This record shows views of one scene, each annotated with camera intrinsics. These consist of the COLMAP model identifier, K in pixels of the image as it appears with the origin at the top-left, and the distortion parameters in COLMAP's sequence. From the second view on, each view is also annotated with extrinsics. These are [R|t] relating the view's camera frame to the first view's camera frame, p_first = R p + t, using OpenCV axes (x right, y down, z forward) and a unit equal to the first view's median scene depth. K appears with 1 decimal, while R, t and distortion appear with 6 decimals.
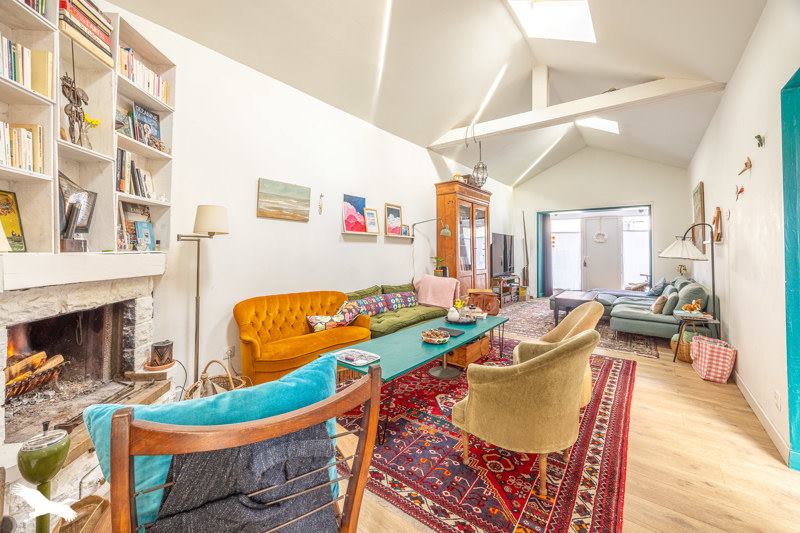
lens RADIAL K [[321.6, 0, 400.1], [0, 321.6, 242.1], [0, 0, 1]] dist [0.000174, 0.000013]
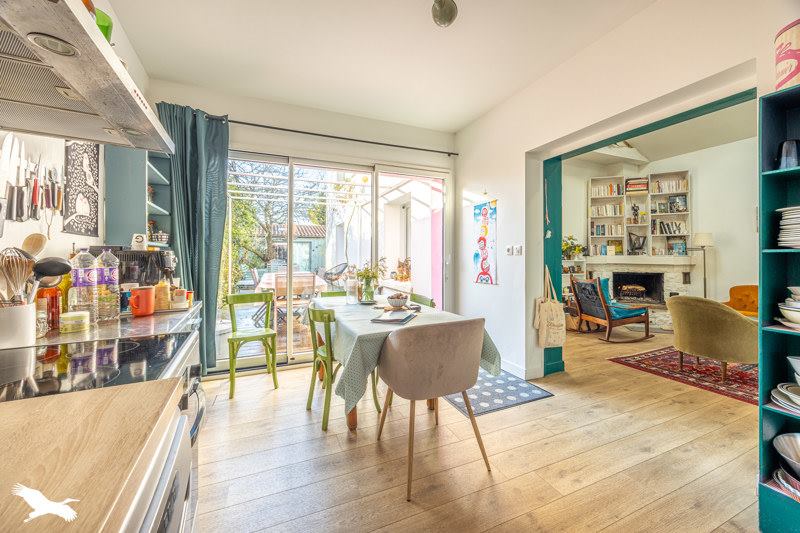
lens RADIAL K [[332.0, 0, 399.6], [0, 332.0, 256.1], [0, 0, 1]] dist [0.000071, 0.000003]
pose [[-0.458161, -0.001877, -0.888867, 2.463756], [0.009508, 0.999930, -0.007012, 0.032812], [0.888818, -0.011664, -0.458112, 0.278779]]
